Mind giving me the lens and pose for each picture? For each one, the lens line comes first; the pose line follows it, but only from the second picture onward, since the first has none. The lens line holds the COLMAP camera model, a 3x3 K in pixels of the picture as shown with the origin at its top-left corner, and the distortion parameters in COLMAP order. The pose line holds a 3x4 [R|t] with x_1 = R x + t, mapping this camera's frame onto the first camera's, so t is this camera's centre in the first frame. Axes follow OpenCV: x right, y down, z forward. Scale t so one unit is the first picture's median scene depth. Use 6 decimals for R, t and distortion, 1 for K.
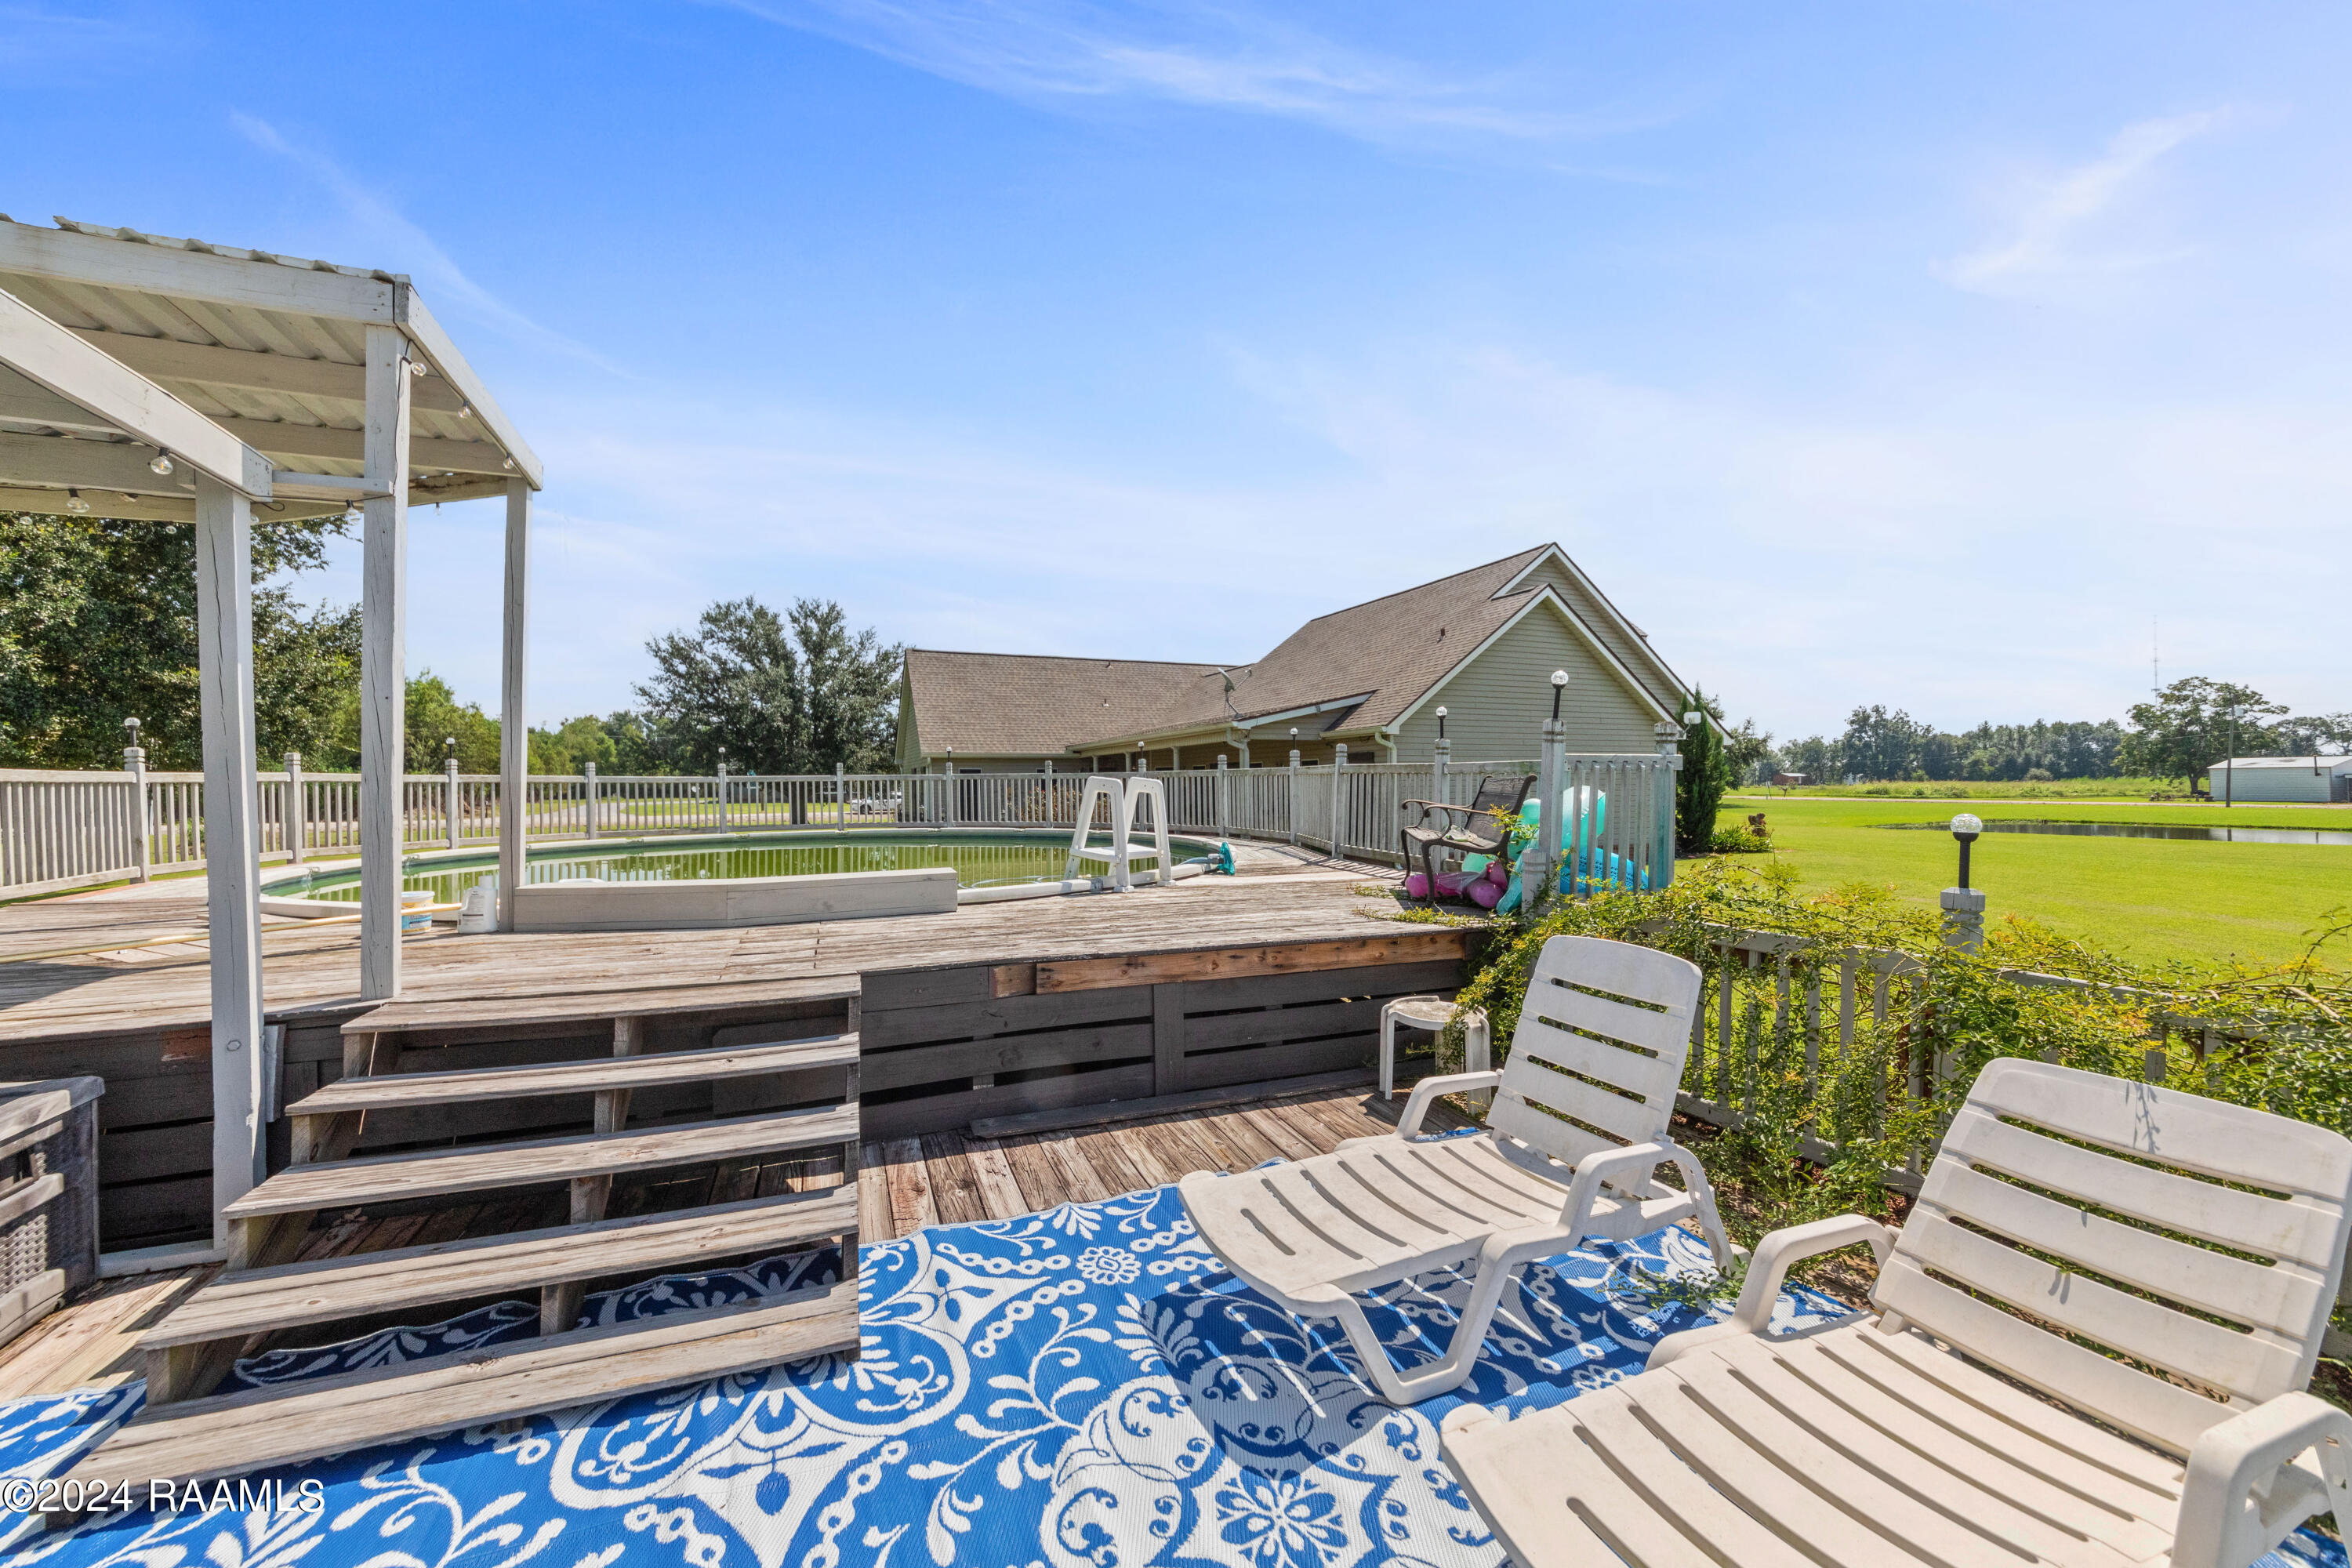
lens RADIAL K [[892.2, 0, 1170.9], [0, 892.2, 785.3], [0, 0, 1]] dist [-0.007447, 0.002491]
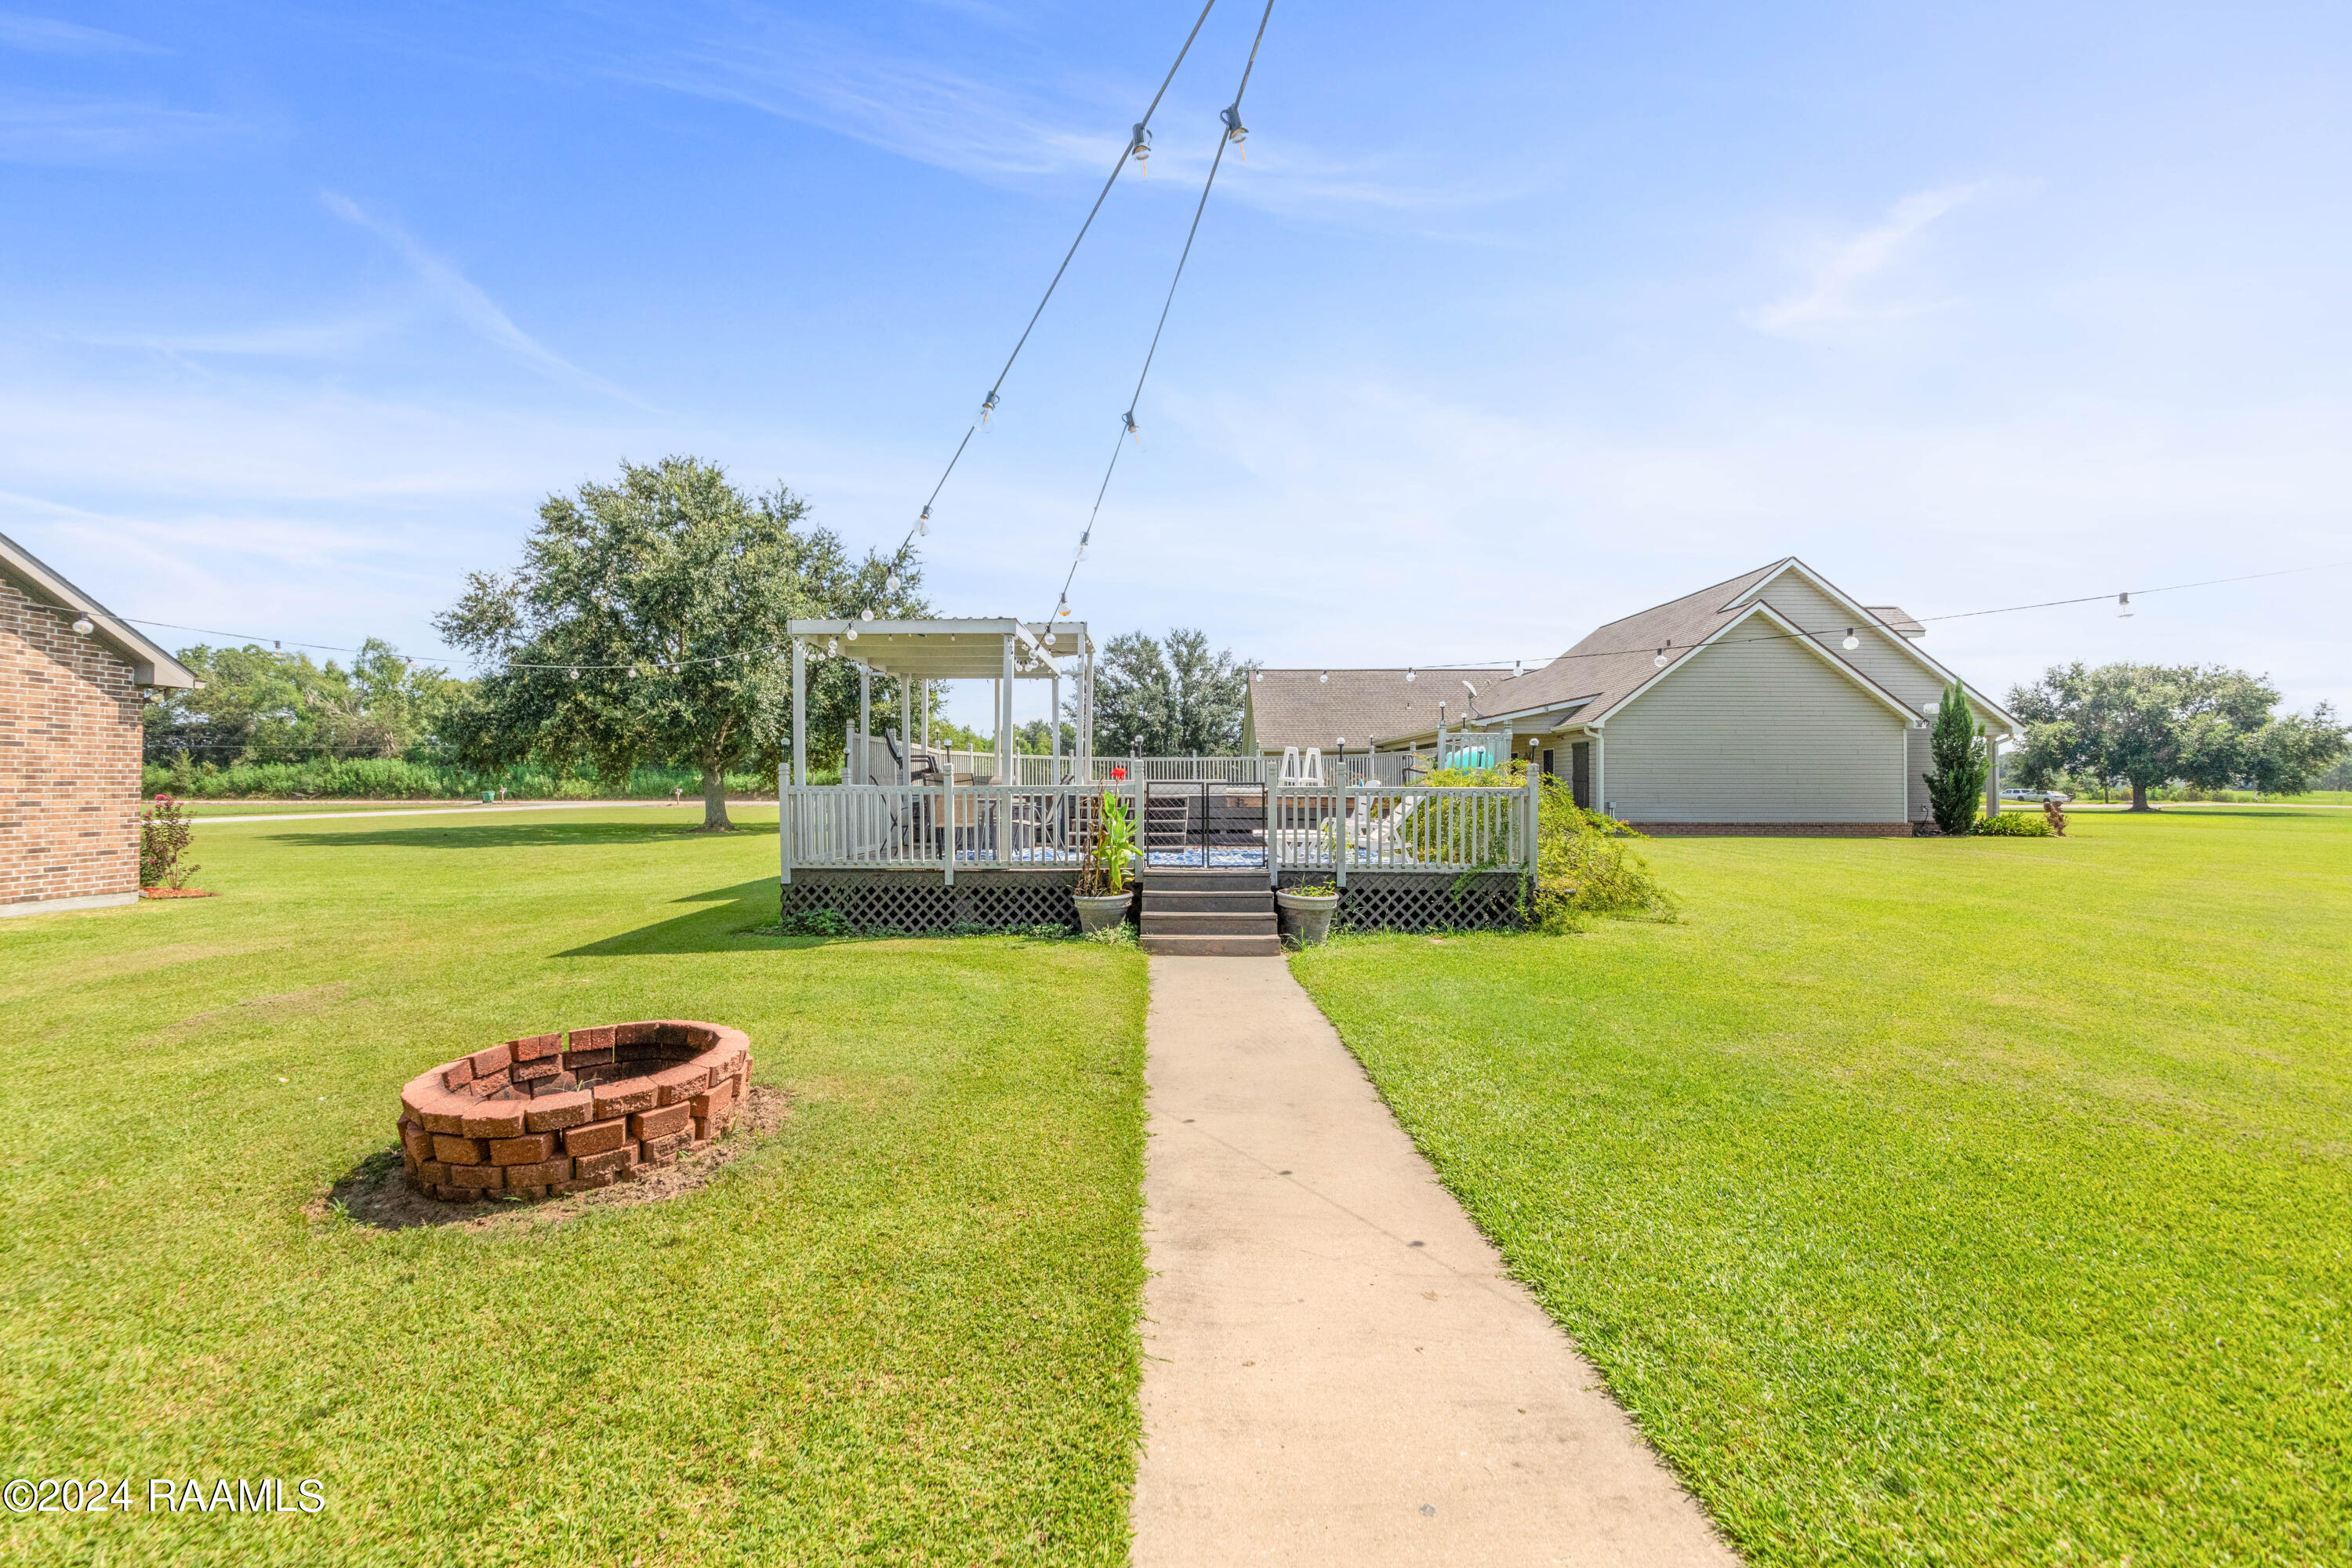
lens RADIAL K [[892.2, 0, 1177.8], [0, 892.2, 785.2], [0, 0, 1]] dist [-0.007447, 0.002491]
pose [[0.926563, 0.007288, -0.376070, 0.066868], [-0.008161, 0.999966, -0.000728, 0.012673], [0.376052, 0.003744, 0.926591, -0.170680]]
